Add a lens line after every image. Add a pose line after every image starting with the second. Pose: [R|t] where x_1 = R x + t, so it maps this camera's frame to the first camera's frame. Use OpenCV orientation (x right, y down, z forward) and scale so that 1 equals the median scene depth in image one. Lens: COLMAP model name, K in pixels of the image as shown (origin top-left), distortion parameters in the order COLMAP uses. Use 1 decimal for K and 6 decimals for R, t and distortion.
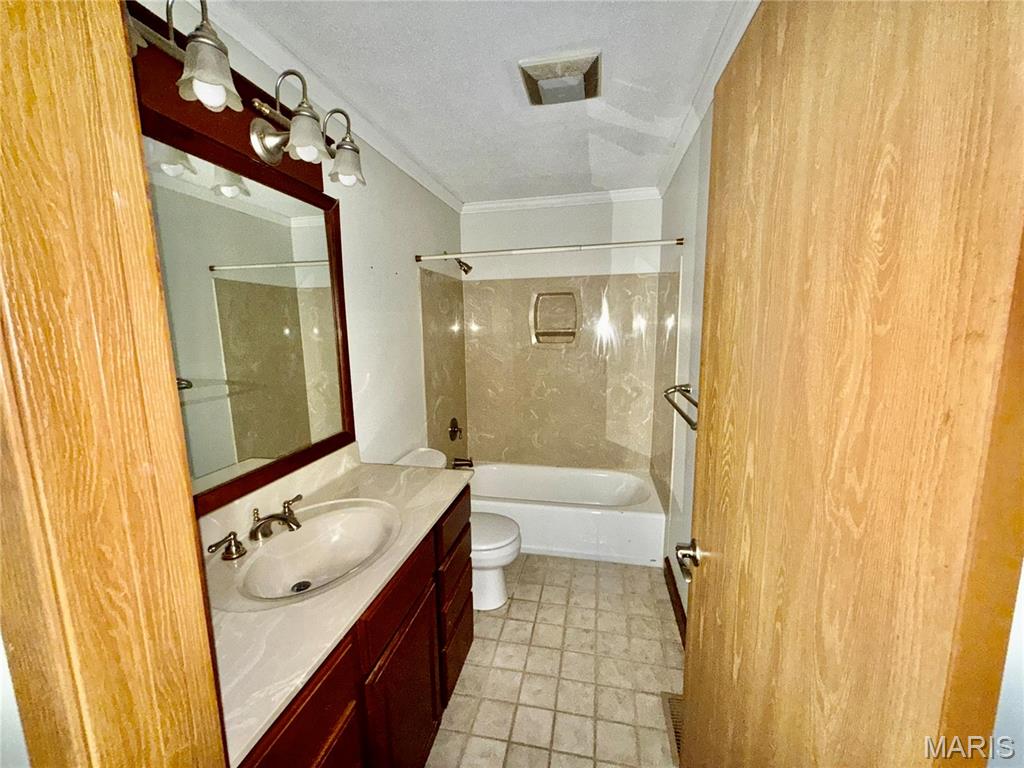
lens RADIAL K [[406.6, 0, 510.9], [0, 406.6, 382.2], [0, 0, 1]] dist [-0.000432, 0.000011]
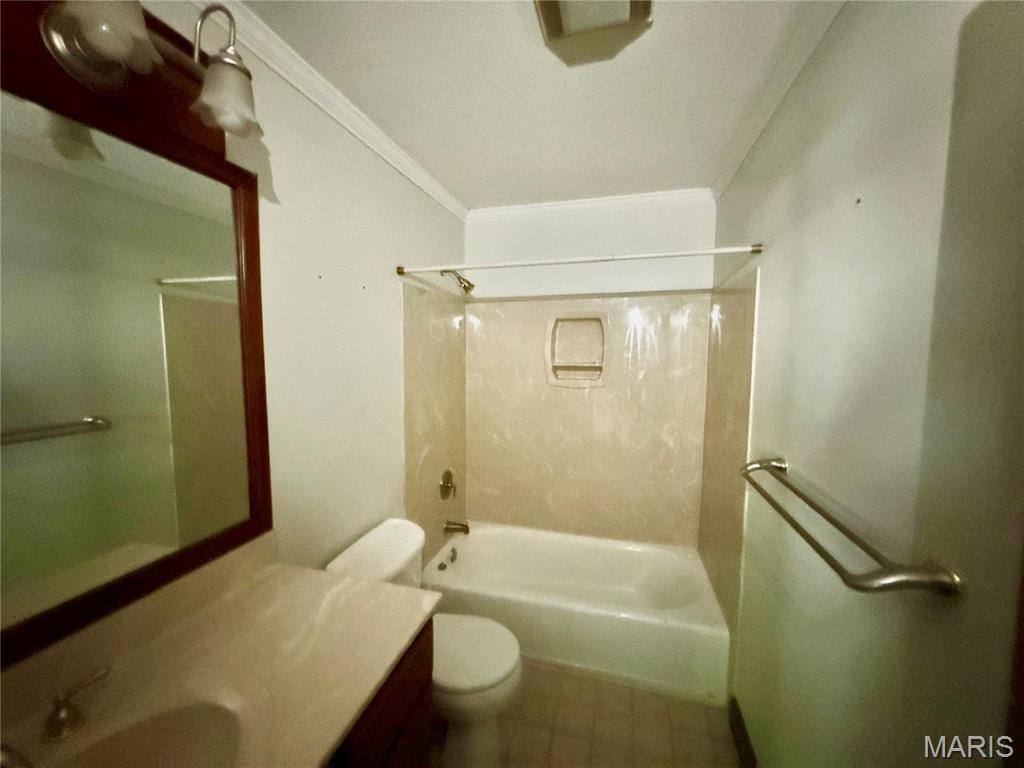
lens RADIAL K [[406.6, 0, 511.8], [0, 406.6, 386.1], [0, 0, 1]] dist [-0.000432, 0.000011]
pose [[0.998195, 0.027772, -0.053248, 0.025558], [-0.030614, 0.998108, -0.053322, -0.041317], [0.051666, 0.054856, 0.997157, 0.207592]]
